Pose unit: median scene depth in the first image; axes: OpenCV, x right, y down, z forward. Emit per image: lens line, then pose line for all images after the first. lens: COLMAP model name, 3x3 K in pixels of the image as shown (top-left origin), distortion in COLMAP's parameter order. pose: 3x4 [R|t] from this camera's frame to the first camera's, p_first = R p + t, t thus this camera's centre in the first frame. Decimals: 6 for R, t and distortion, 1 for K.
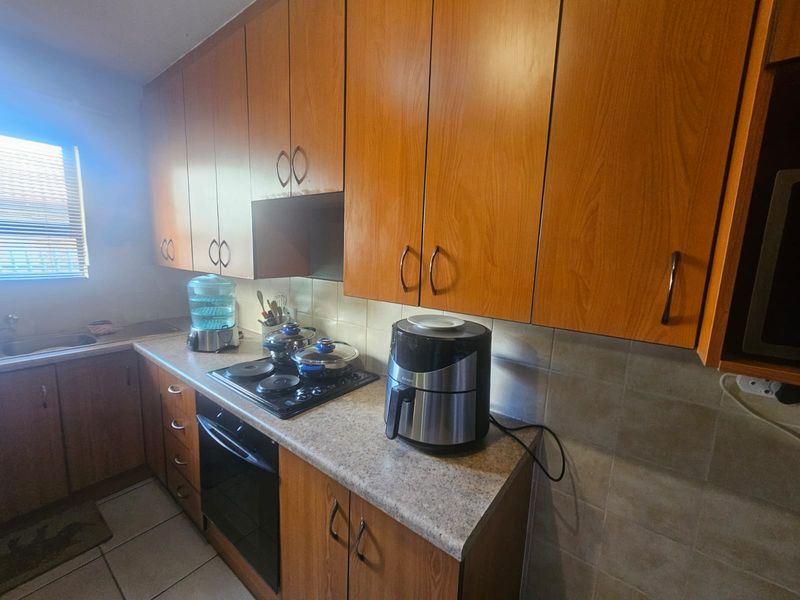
lens RADIAL K [[328.2, 0, 398.0], [0, 328.2, 301.0], [0, 0, 1]] dist [0.001195, 0.000259]
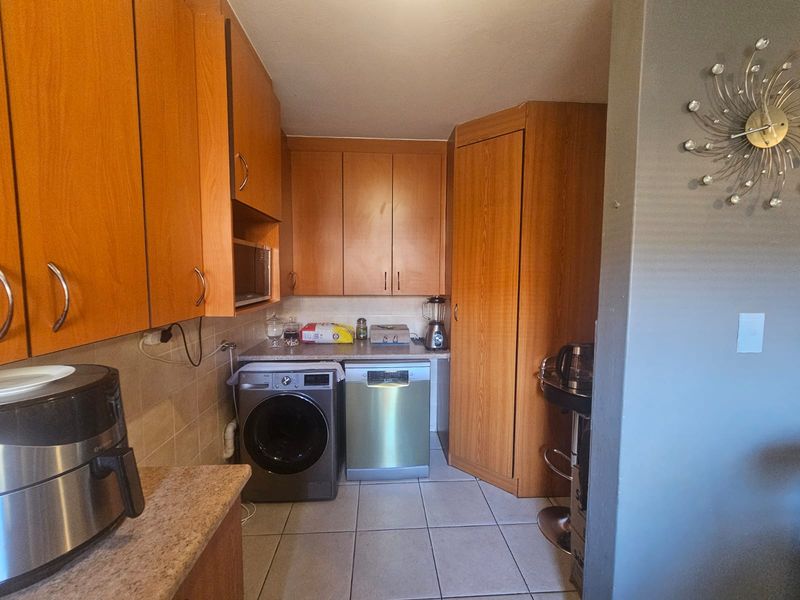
lens RADIAL K [[328.2, 0, 398.0], [0, 328.2, 301.0], [0, 0, 1]] dist [0.001195, 0.000259]
pose [[-0.647686, -0.102234, 0.755017, -0.878520], [0.082711, 0.975666, 0.203064, -0.162867], [-0.757404, 0.193970, -0.623469, 0.854856]]
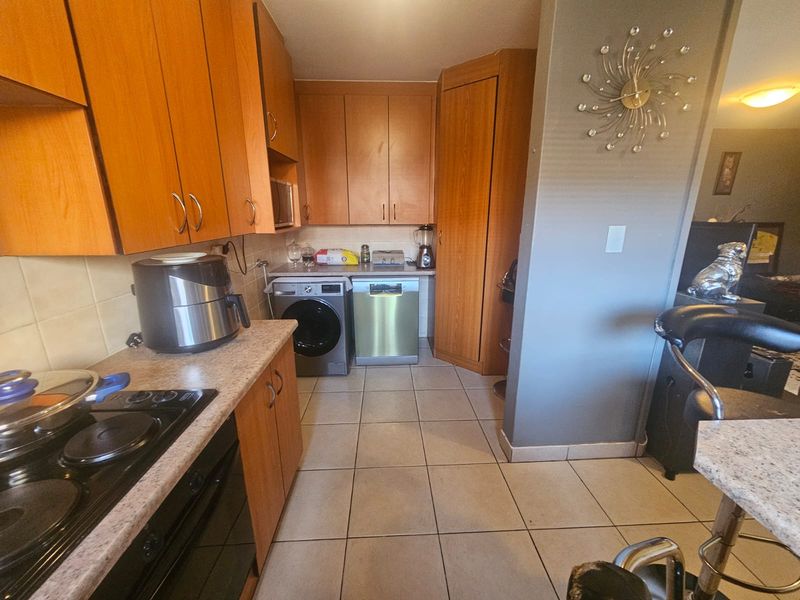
lens RADIAL K [[328.2, 0, 398.0], [0, 328.2, 301.0], [0, 0, 1]] dist [0.001195, 0.000259]
pose [[-0.632159, -0.237881, 0.737419, -1.429105], [0.092921, 0.921565, 0.376941, -0.182419], [-0.769246, 0.306808, -0.560472, 1.185765]]
